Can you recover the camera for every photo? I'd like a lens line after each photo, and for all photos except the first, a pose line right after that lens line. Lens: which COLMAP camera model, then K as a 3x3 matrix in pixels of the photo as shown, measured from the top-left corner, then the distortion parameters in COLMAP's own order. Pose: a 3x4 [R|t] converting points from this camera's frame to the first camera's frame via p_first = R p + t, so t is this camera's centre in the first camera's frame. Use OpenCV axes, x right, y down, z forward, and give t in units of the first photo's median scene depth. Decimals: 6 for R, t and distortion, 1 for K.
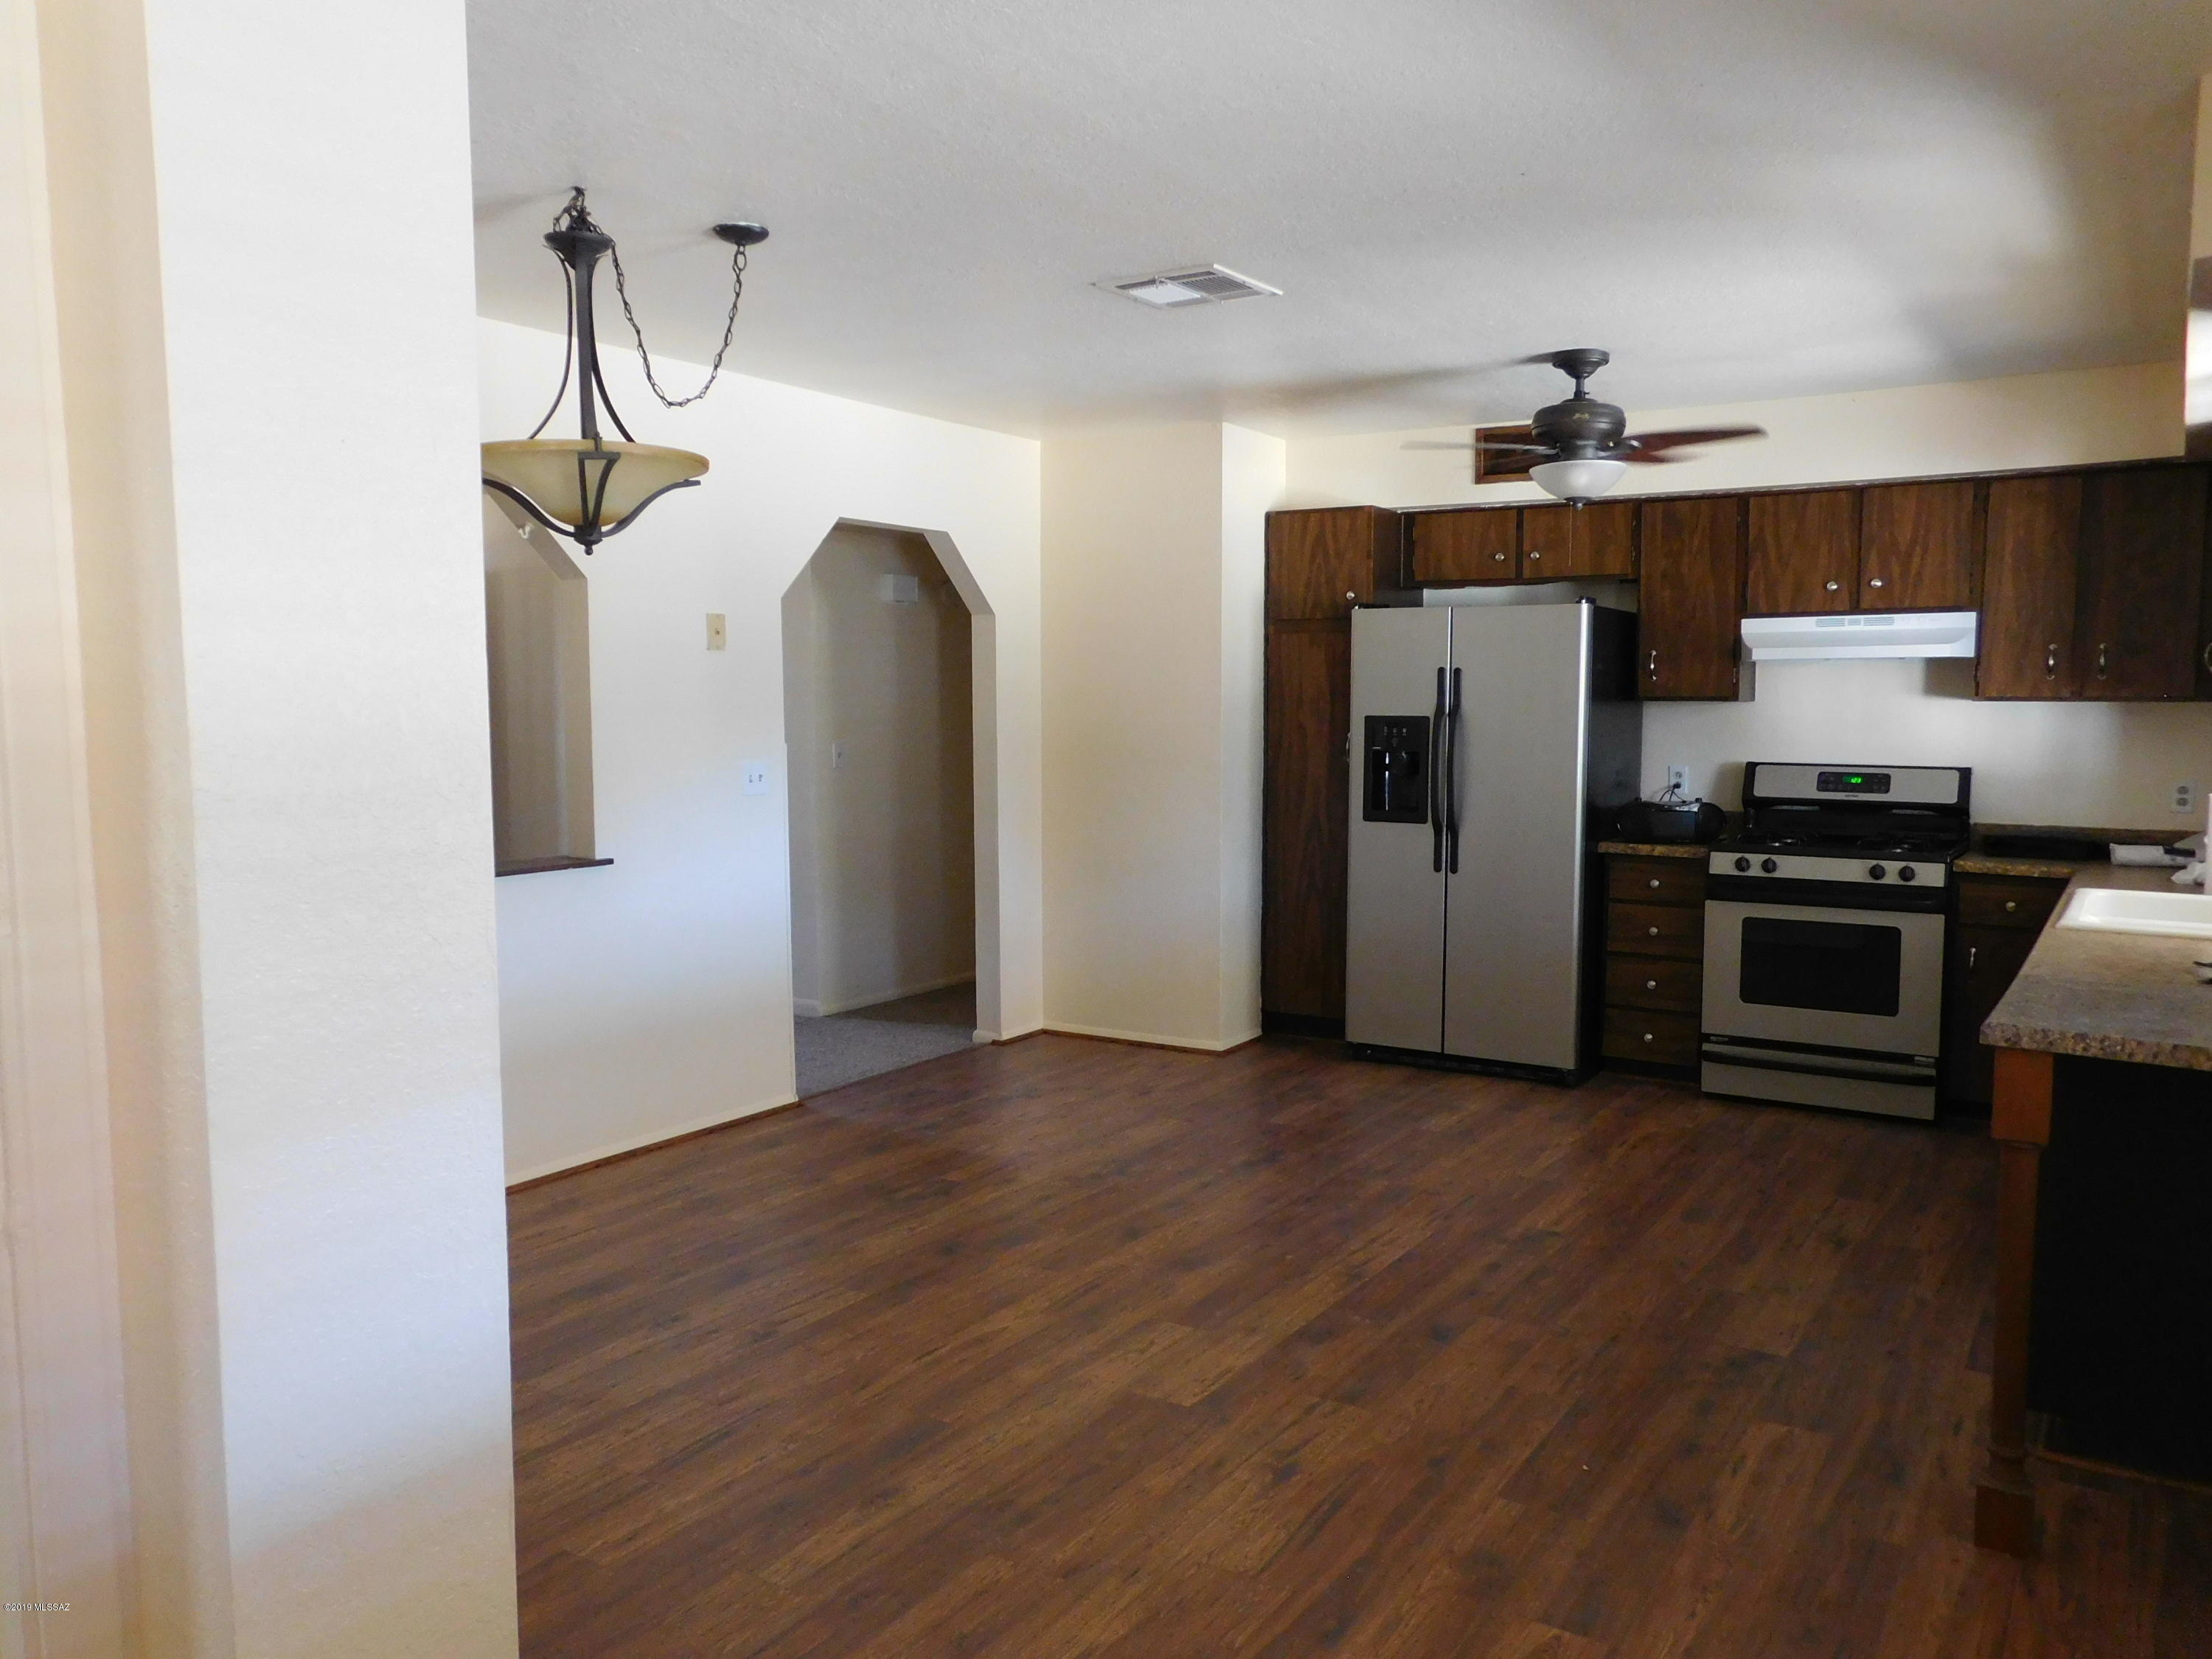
lens RADIAL K [[1646.1, 0, 1107.5], [0, 1646.1, 834.0], [0, 0, 1]] dist [-0.023936, 0.036558]
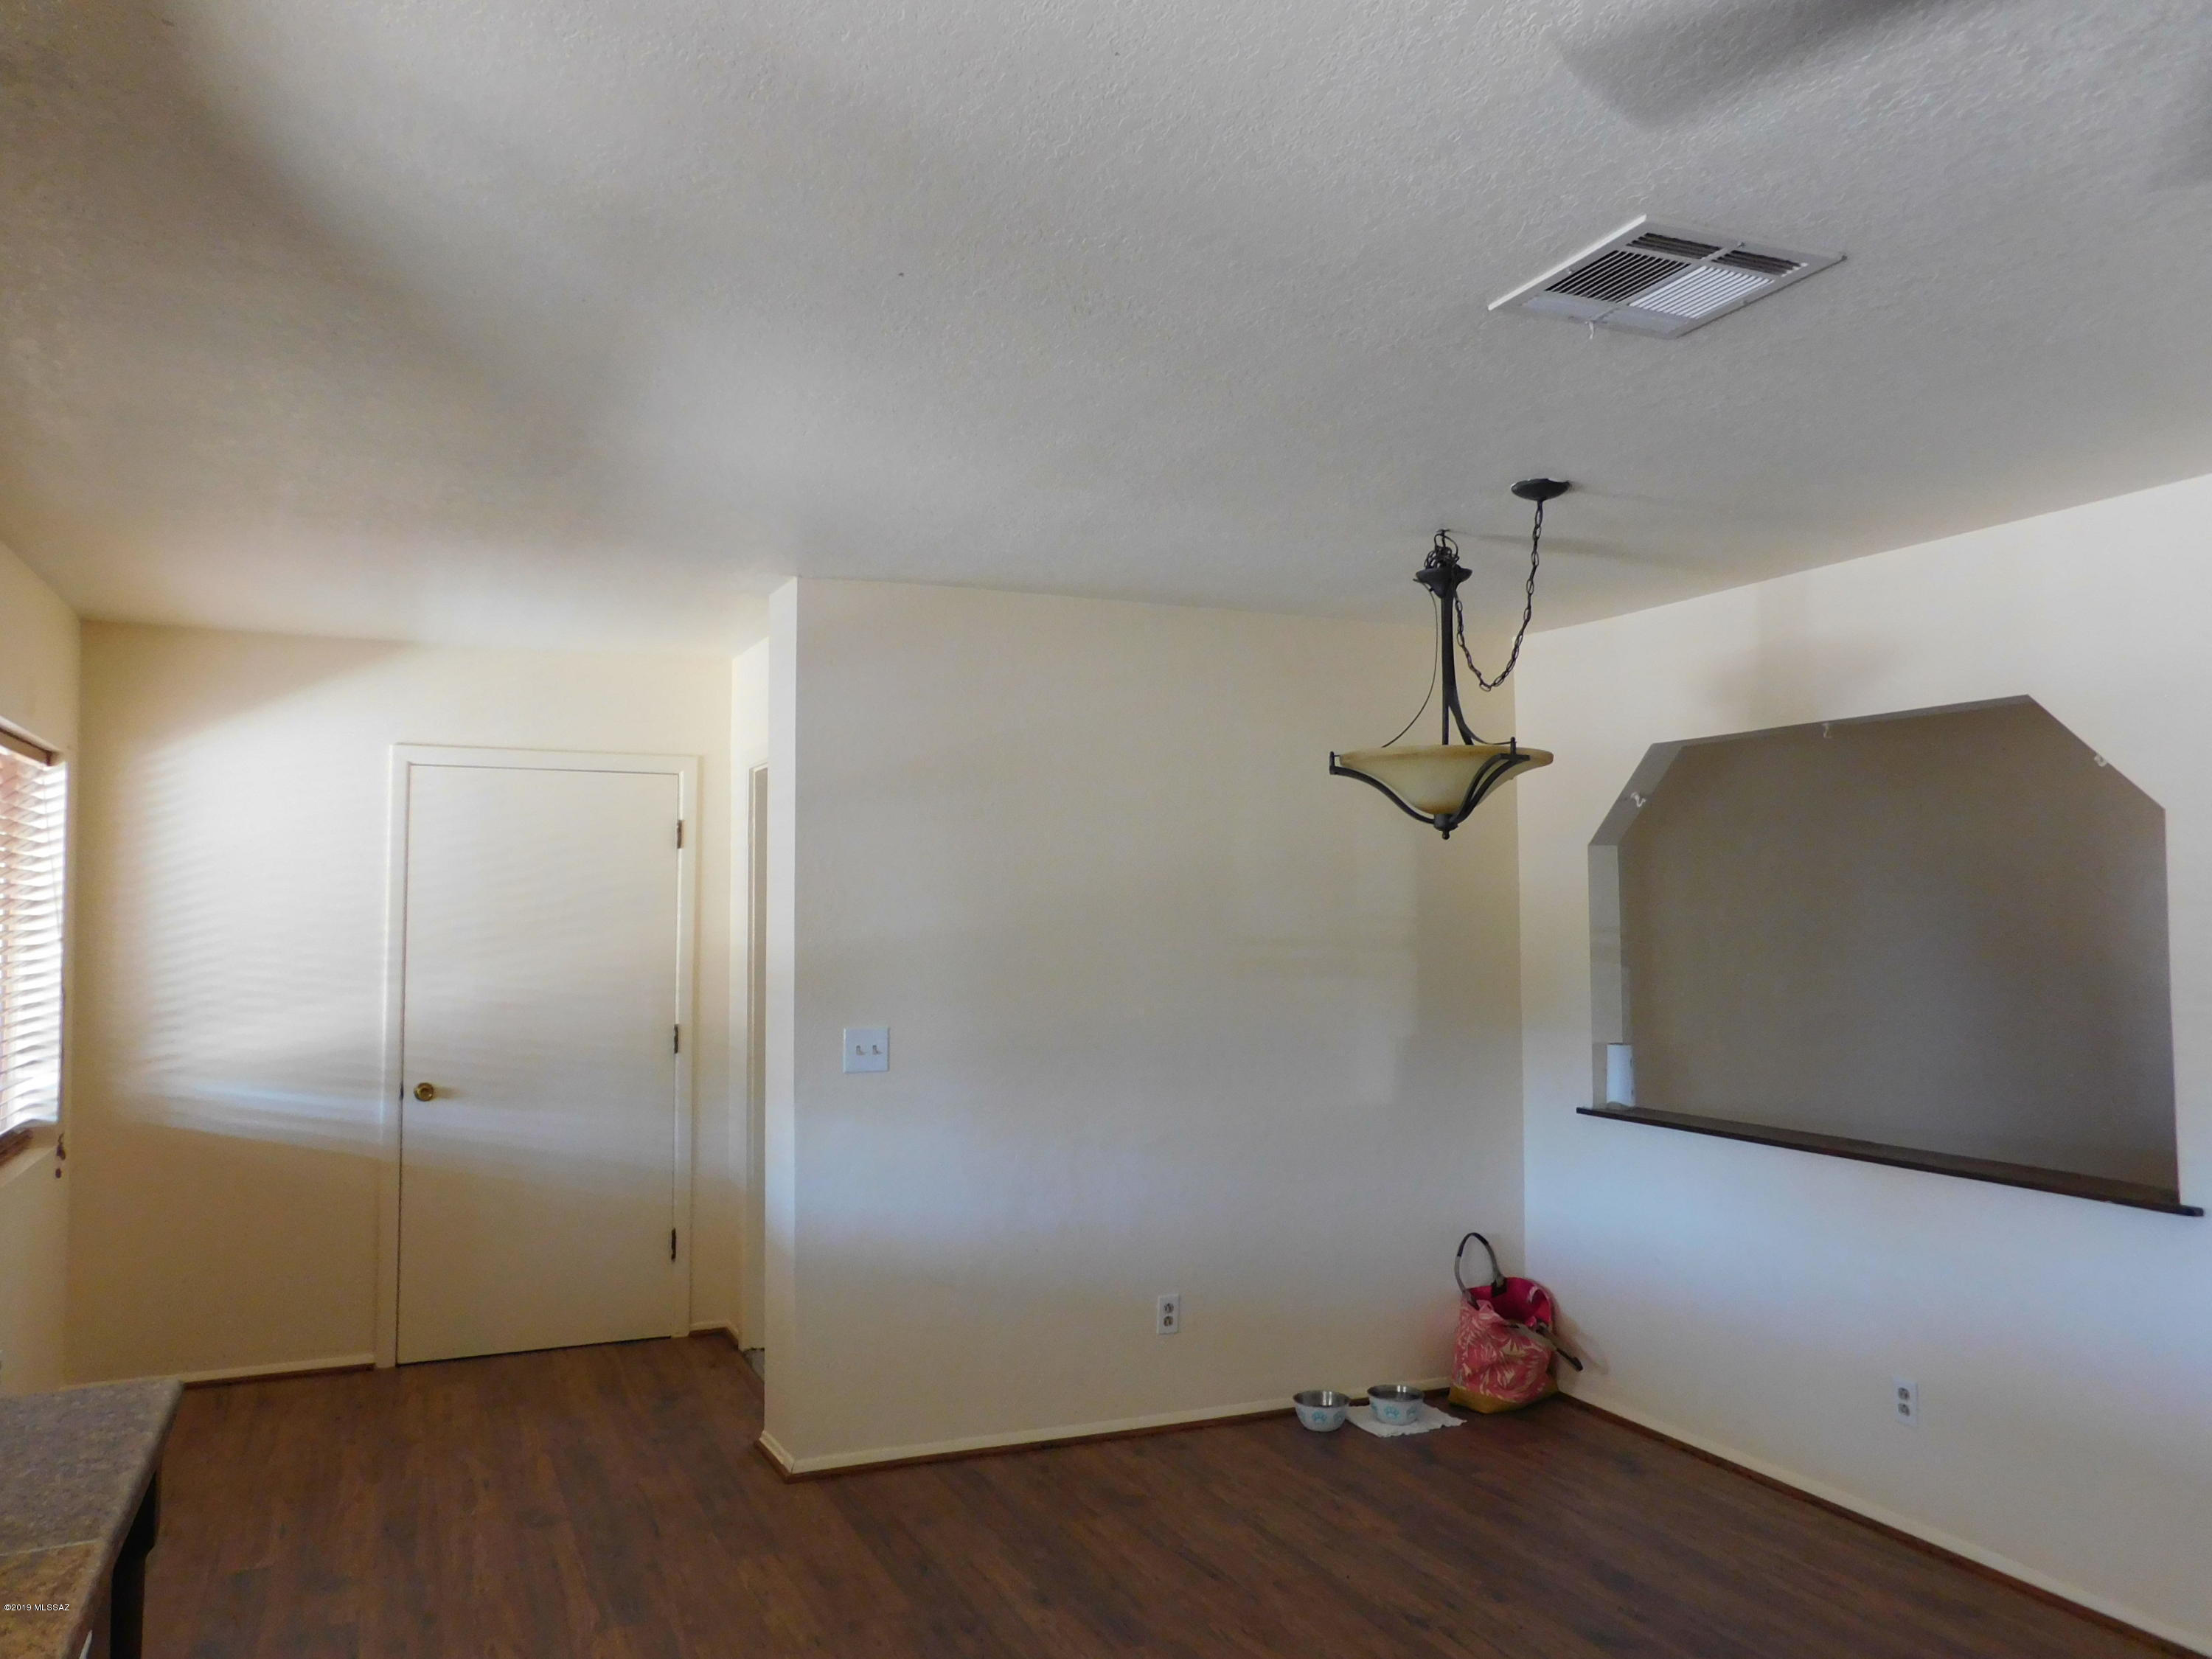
lens RADIAL K [[1646.1, 0, 1105.0], [0, 1646.1, 819.5], [0, 0, 1]] dist [-0.023936, 0.036558]
pose [[-0.549008, -0.049537, -0.834348, 0.704970], [-0.074630, 0.997160, -0.010096, -0.140900], [0.832479, 0.056724, -0.551146, 1.311450]]
